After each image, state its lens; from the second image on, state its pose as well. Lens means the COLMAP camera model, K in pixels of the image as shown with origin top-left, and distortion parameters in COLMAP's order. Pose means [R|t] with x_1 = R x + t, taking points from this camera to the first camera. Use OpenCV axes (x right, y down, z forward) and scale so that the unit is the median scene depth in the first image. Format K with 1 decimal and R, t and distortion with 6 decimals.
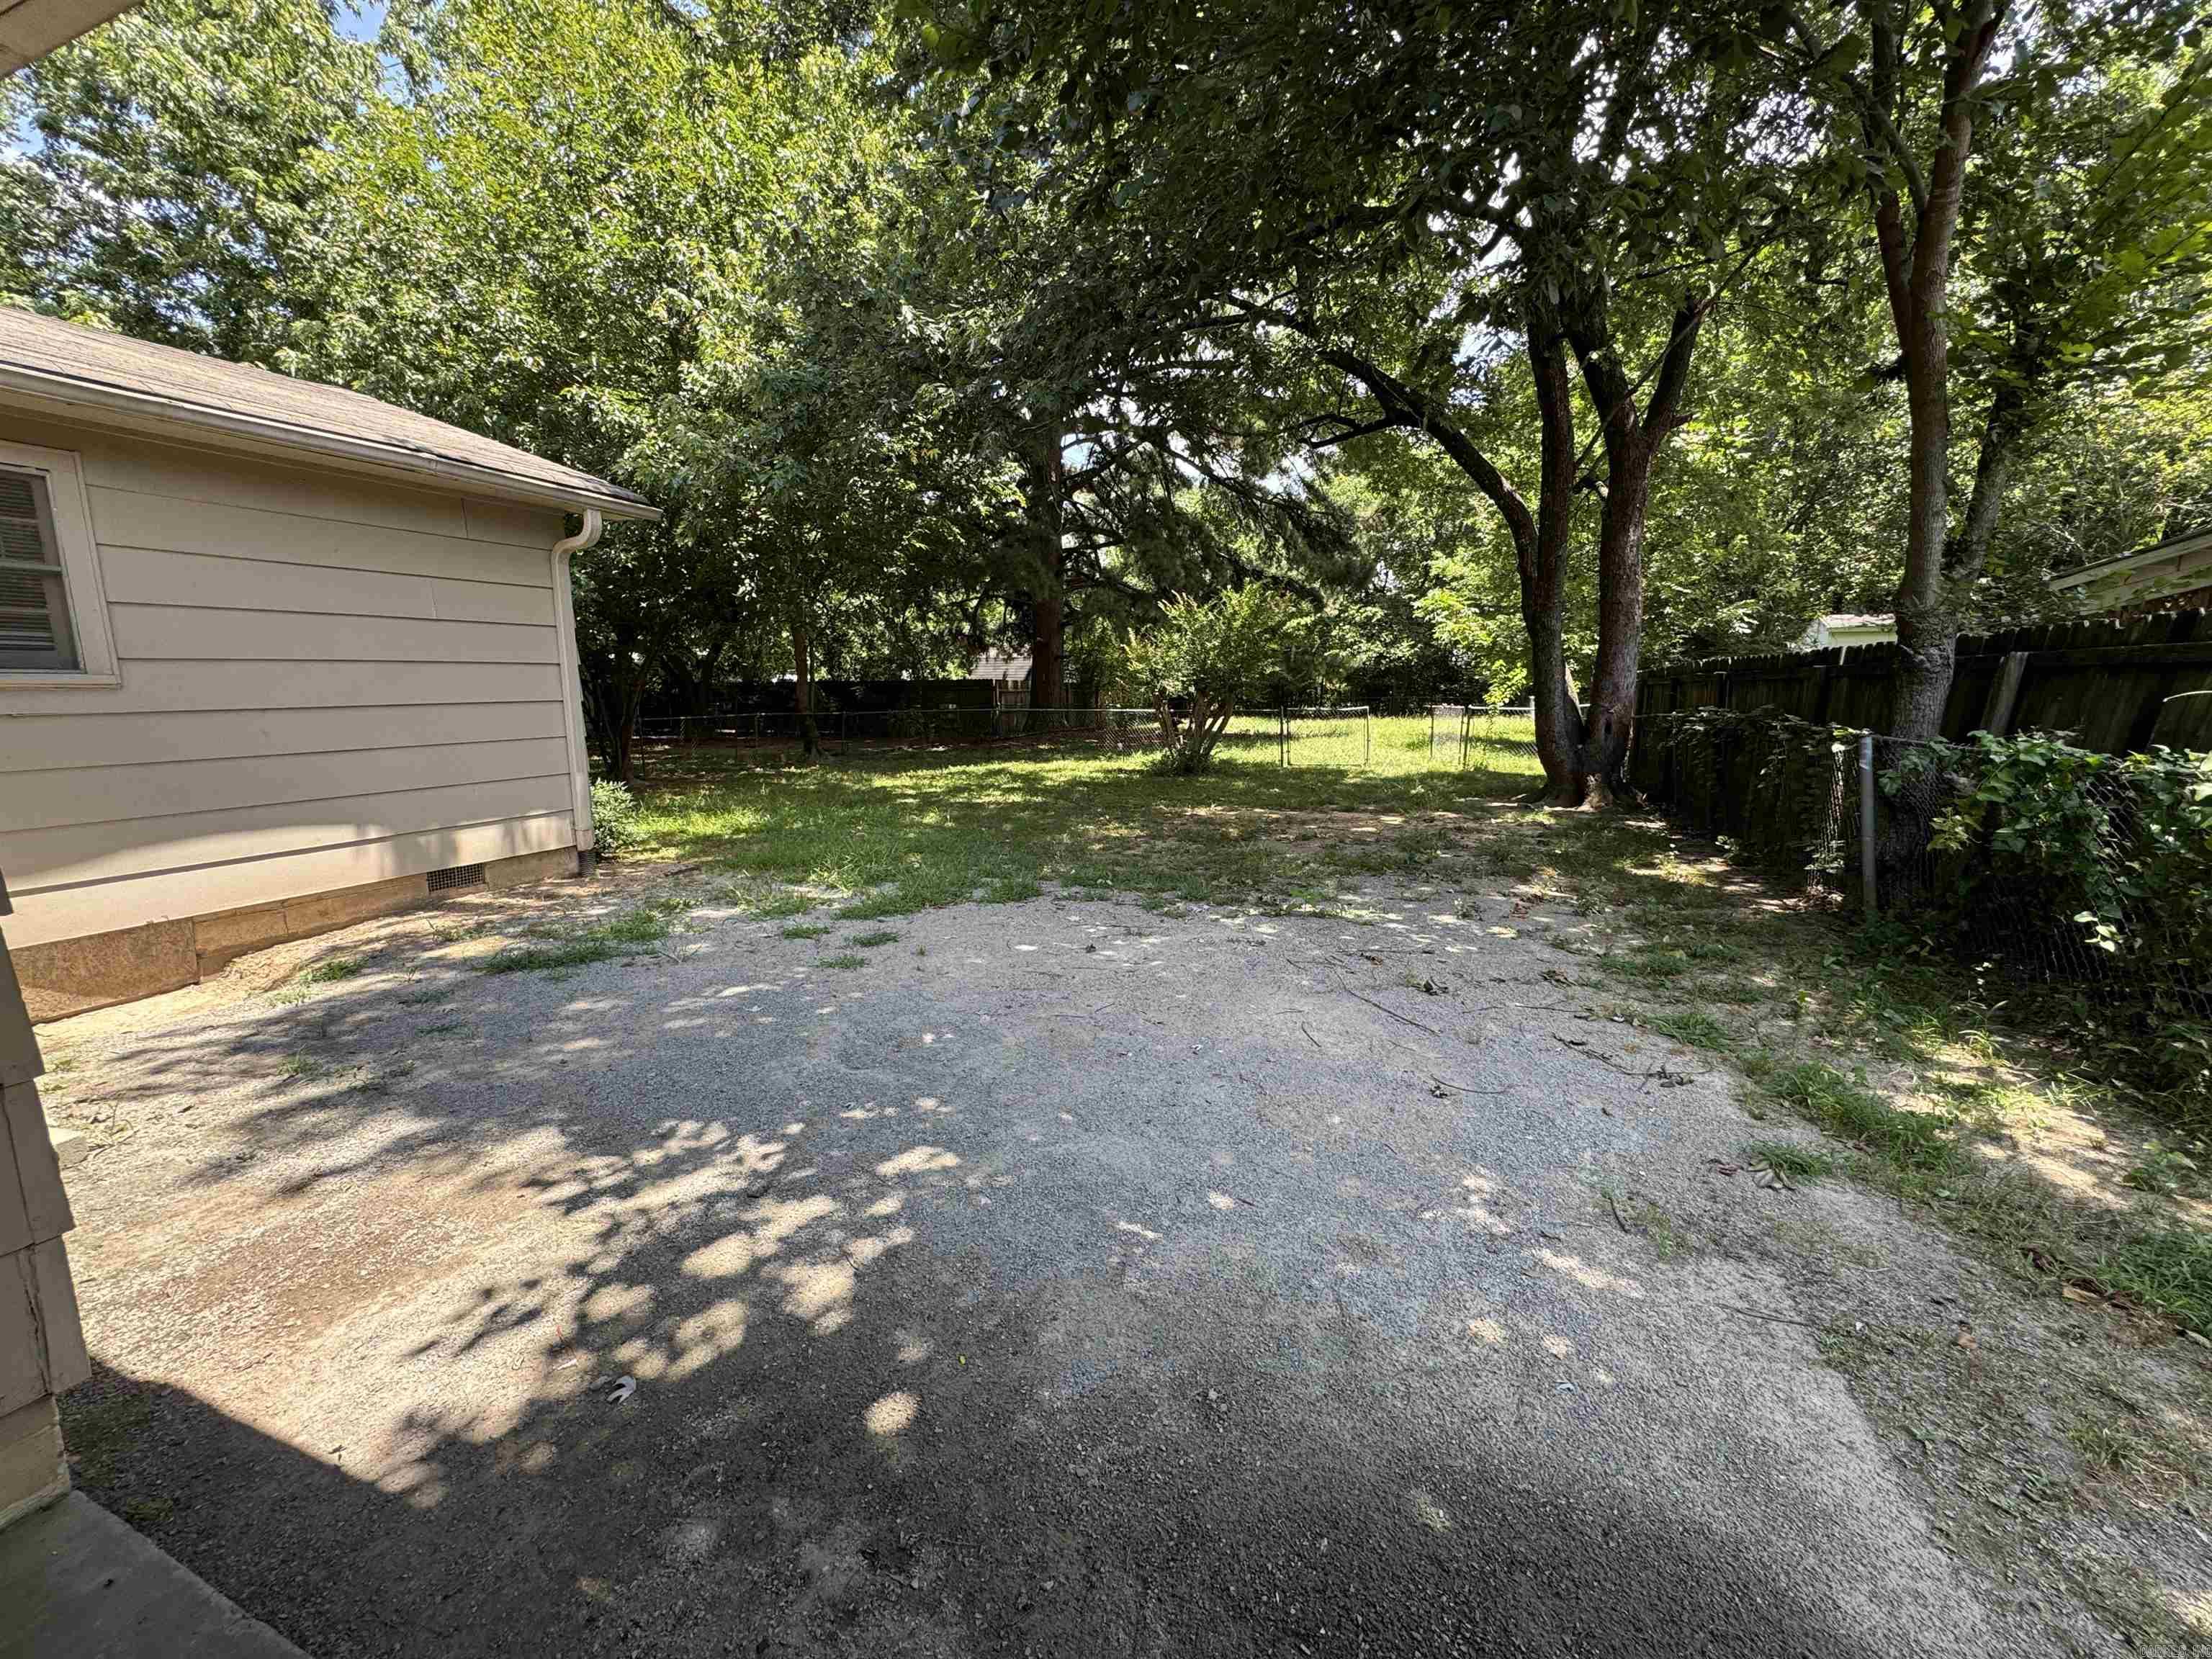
lens RADIAL K [[882.2, 0, 1105.2], [0, 882.2, 821.2], [0, 0, 1]] dist [-0.003263, 0.000388]
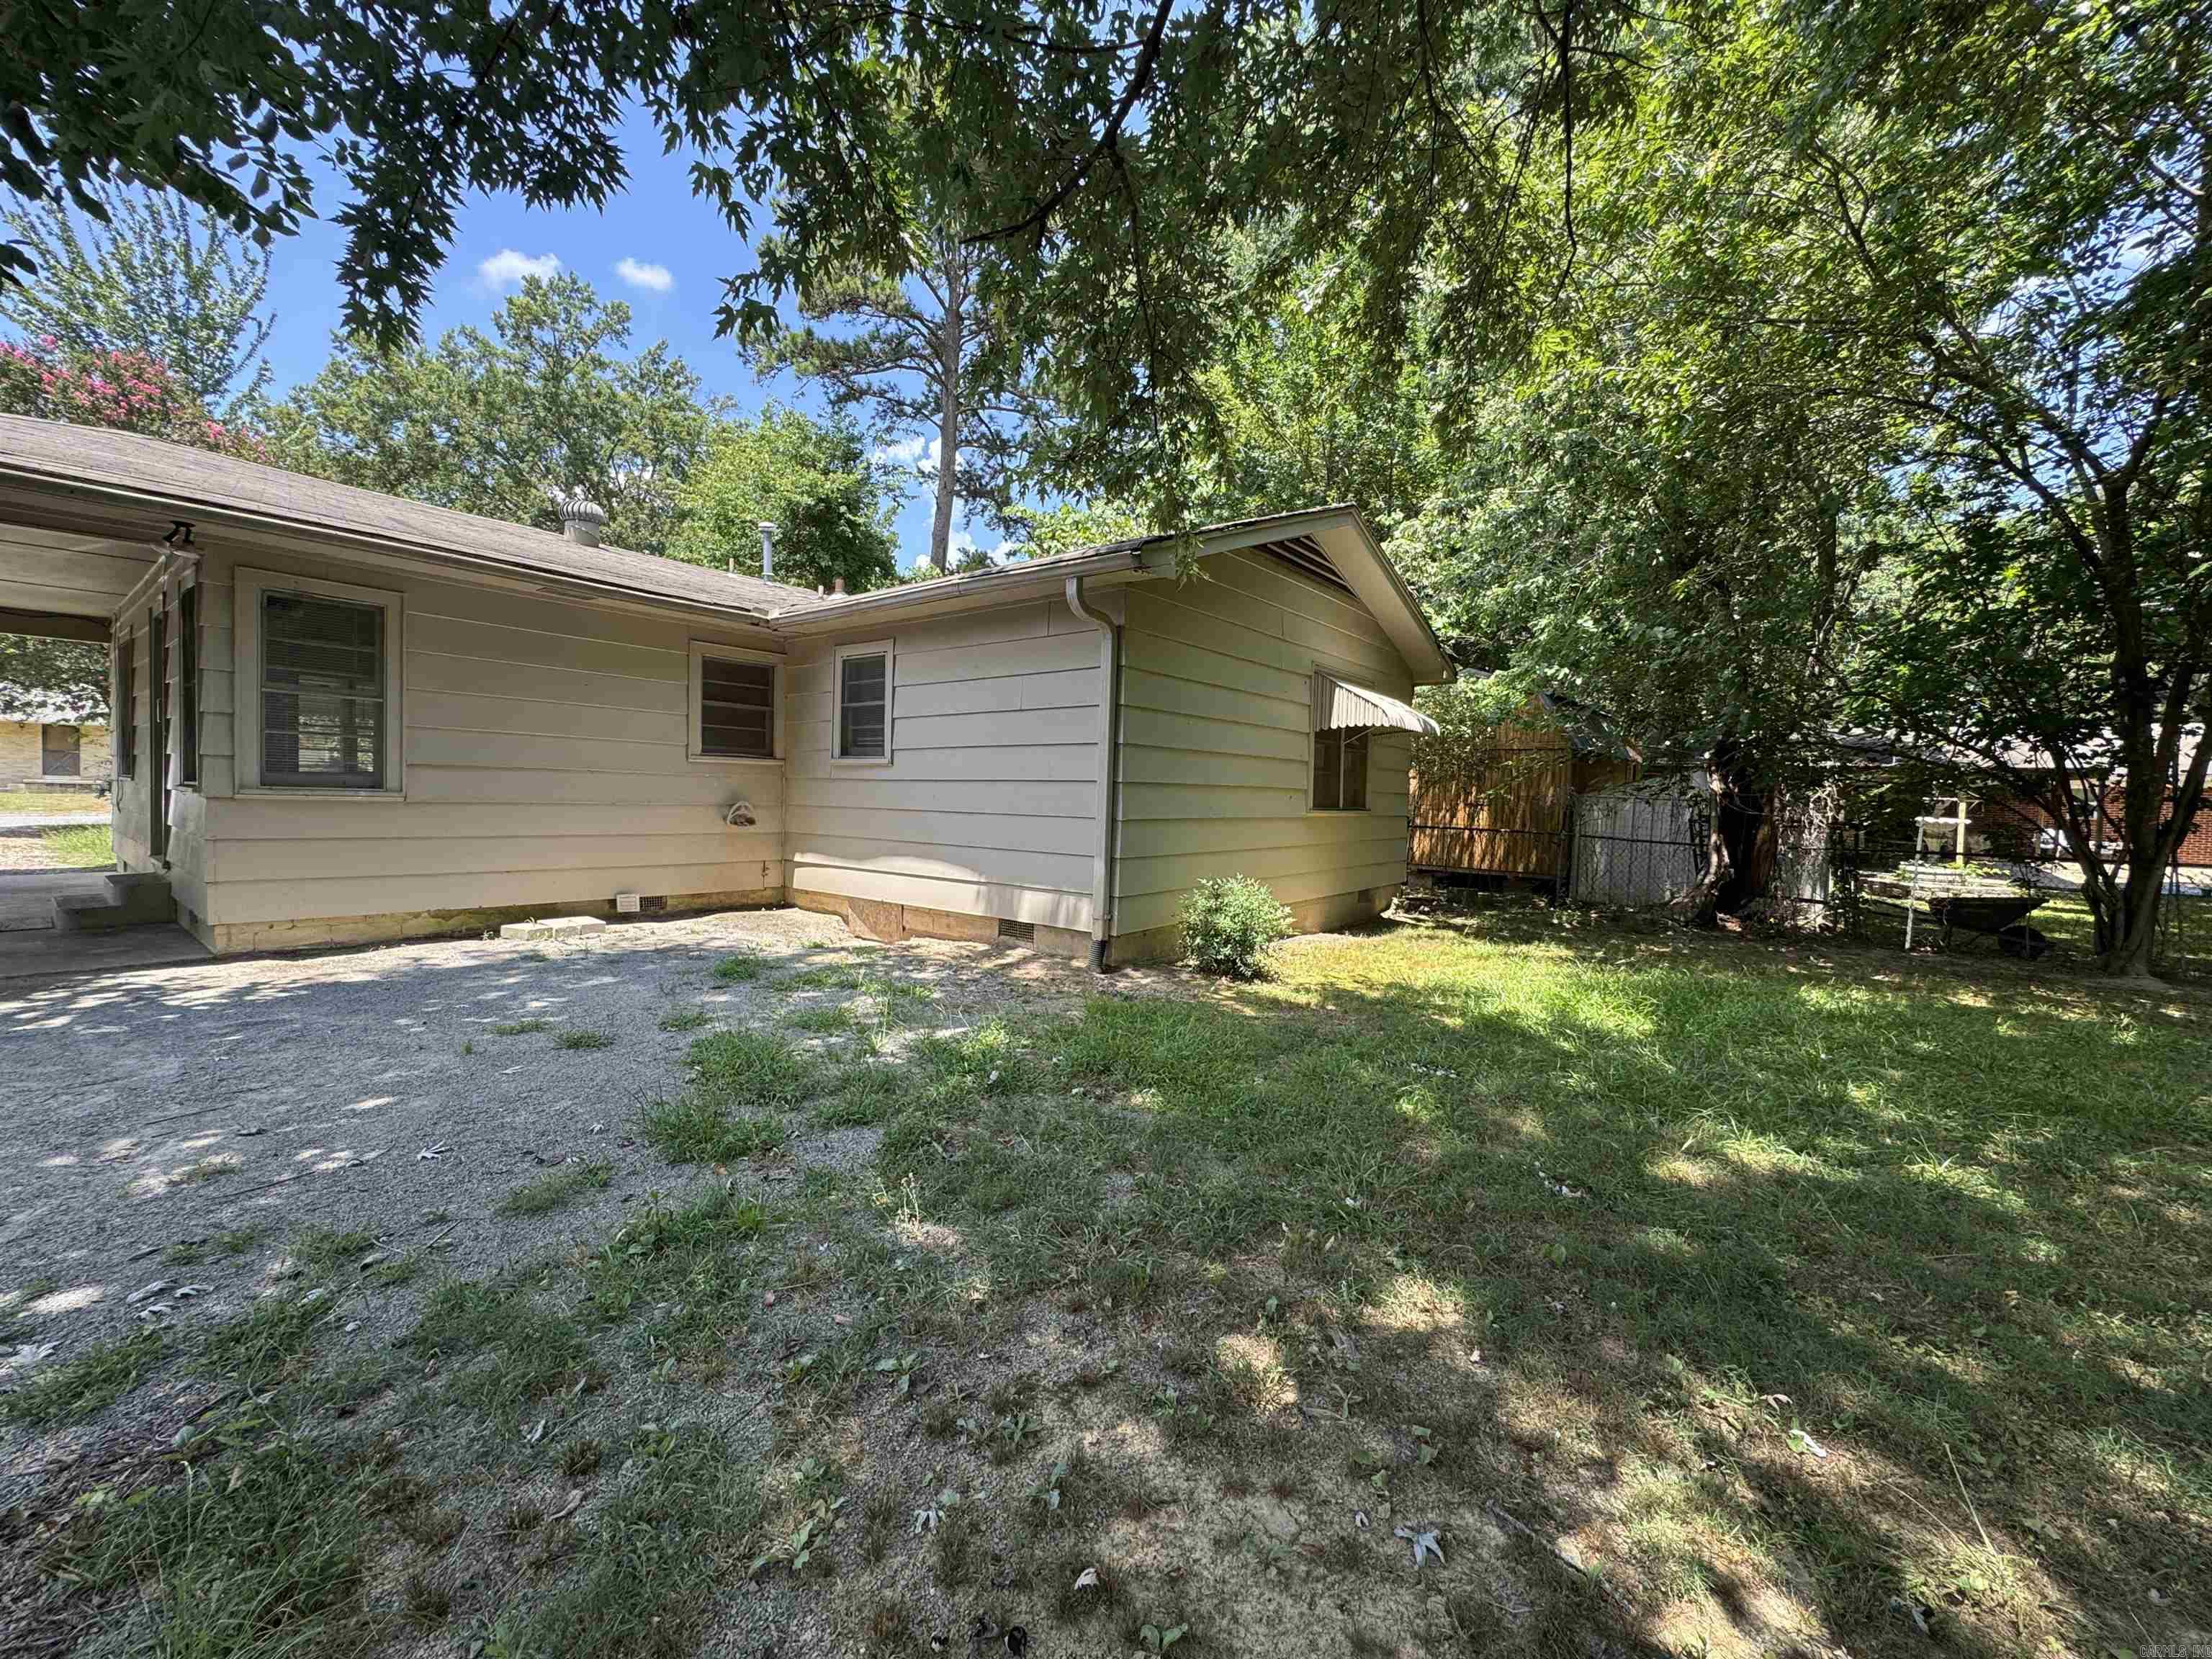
lens RADIAL K [[882.2, 0, 1105.2], [0, 882.2, 821.2], [0, 0, 1]] dist [-0.003263, 0.000388]
pose [[-0.282464, 0.030218, -0.958802, 0.306377], [-0.165078, 0.983062, 0.079615, -0.170512], [0.944967, 0.180765, -0.272692, 1.276903]]
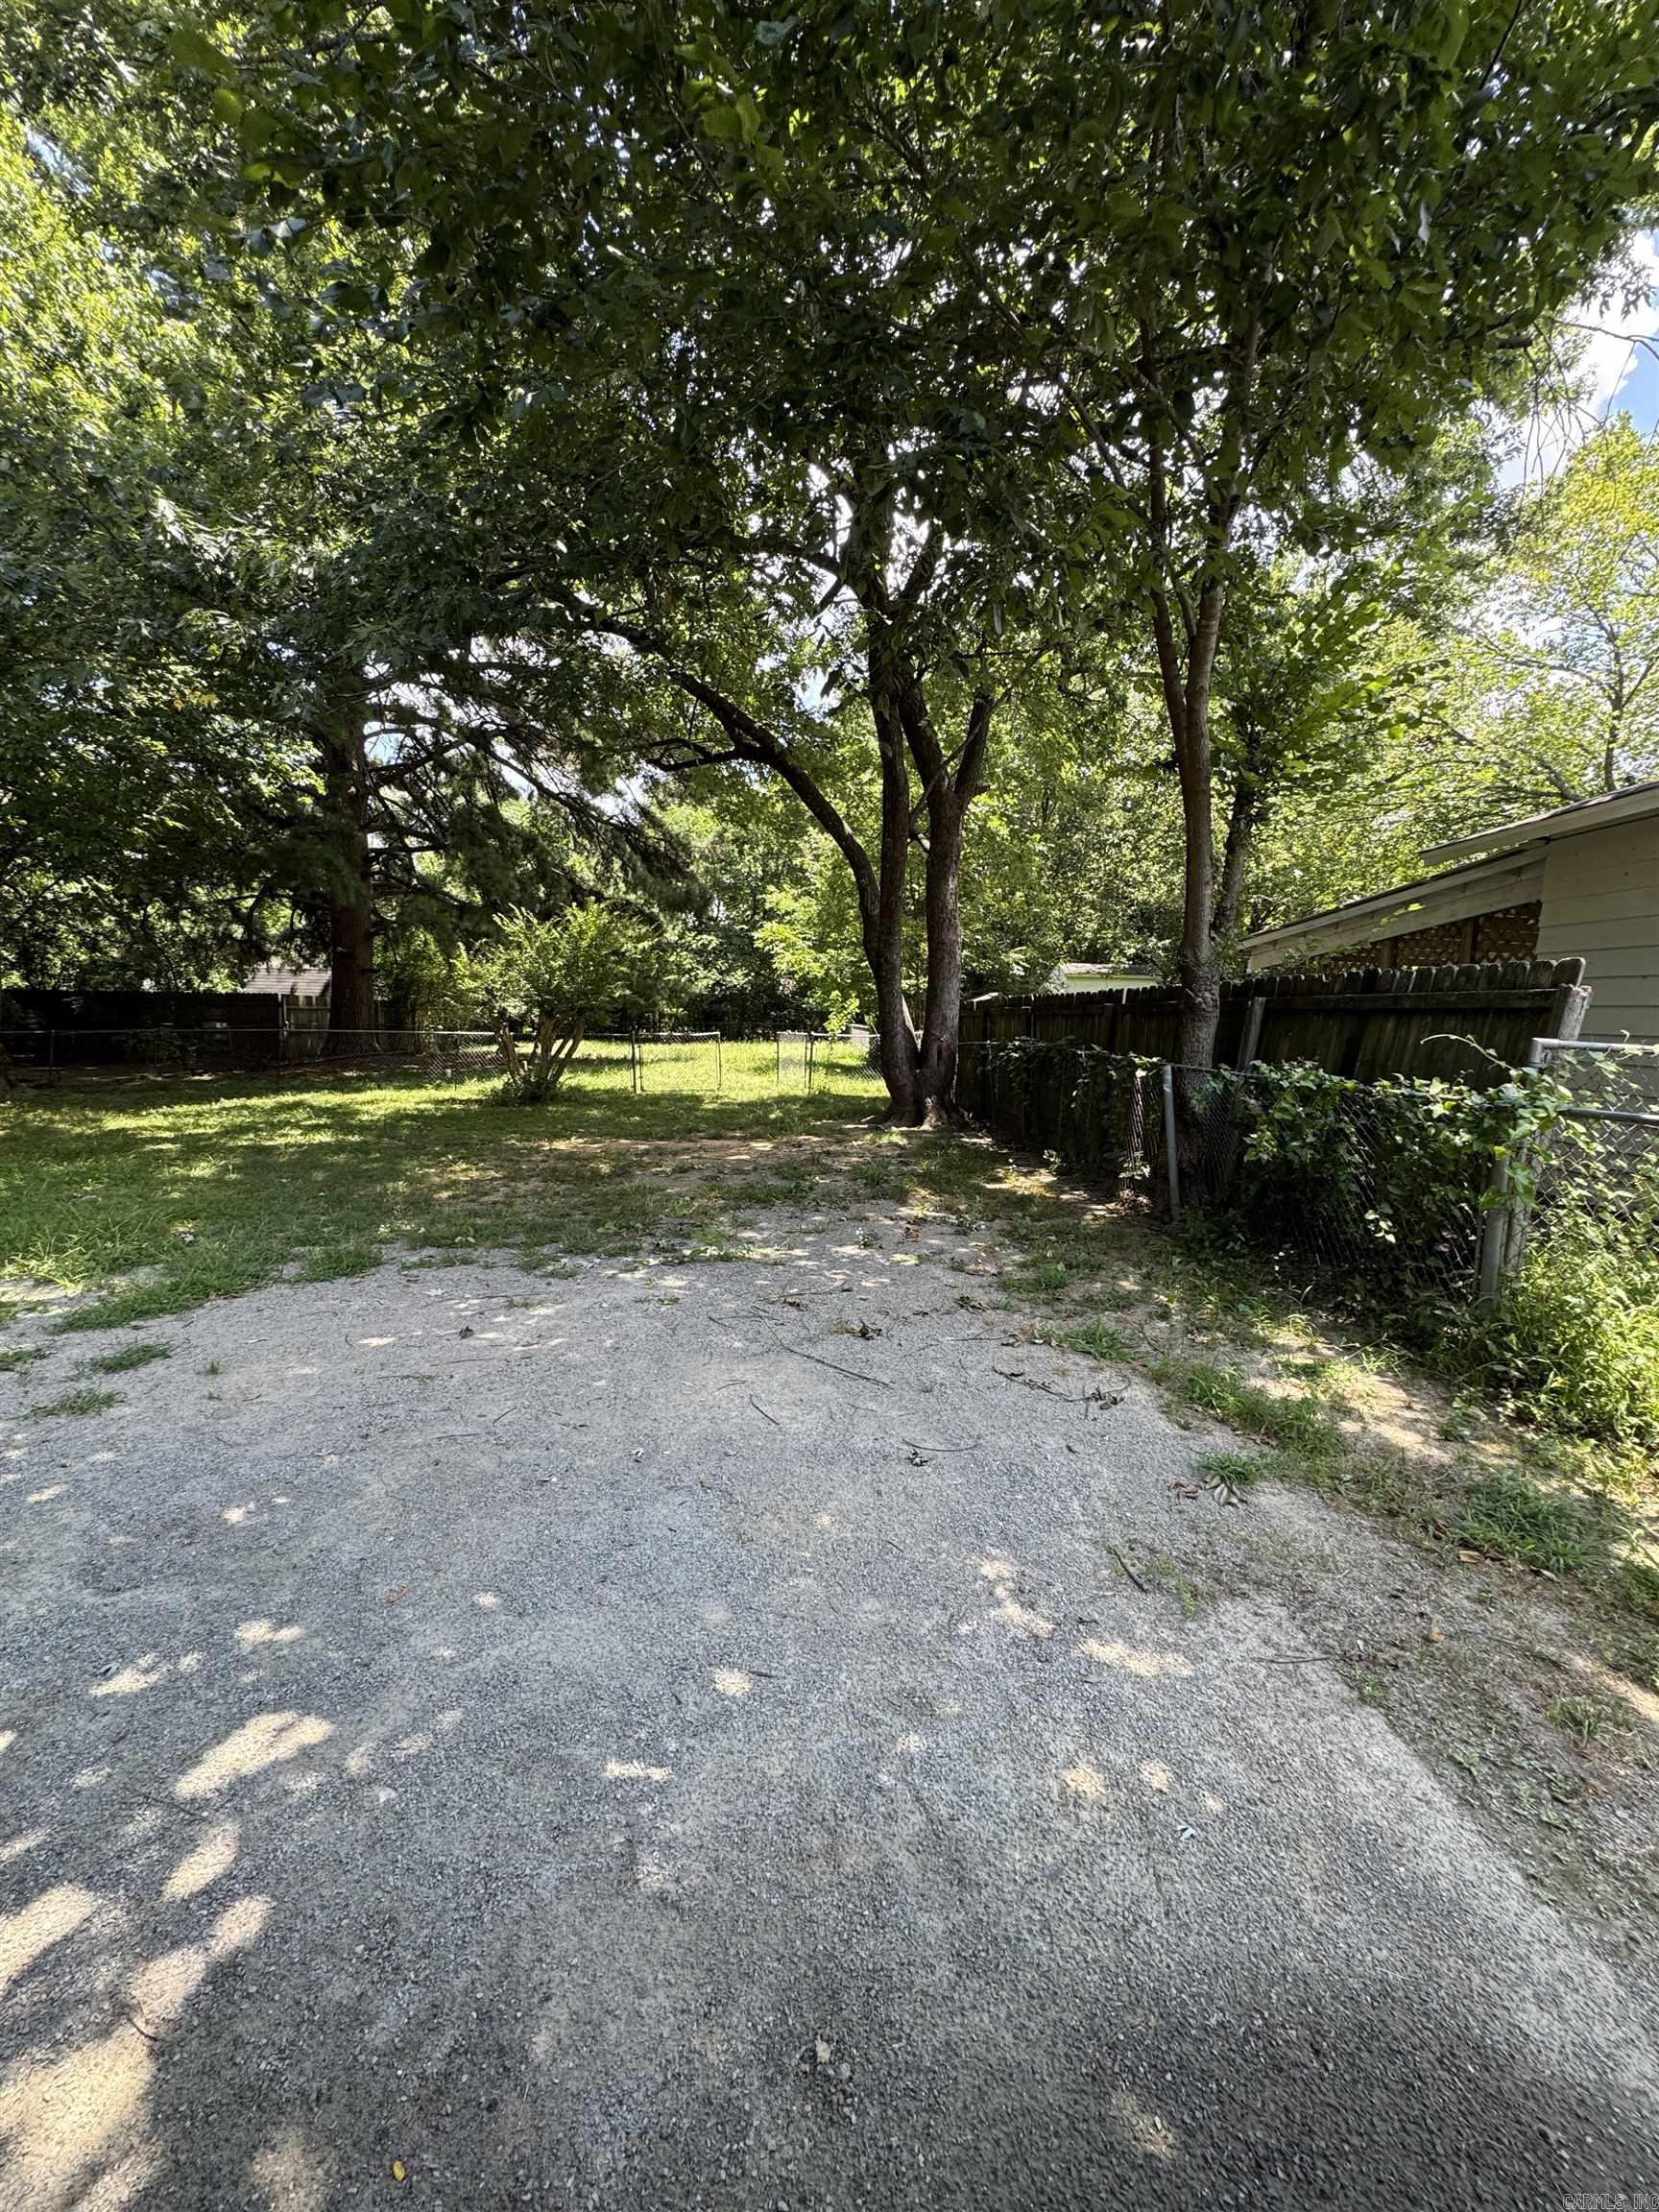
lens RADIAL K [[881.0, 0, 836.6], [0, 881.0, 1105.2], [0, 0, 1]] dist [-0.004192, 0.000844]
pose [[0.902872, -0.023197, 0.429283, -0.037920], [0.042223, 0.998500, -0.034847, -0.014419], [-0.427830, 0.049588, 0.902498, 0.092939]]
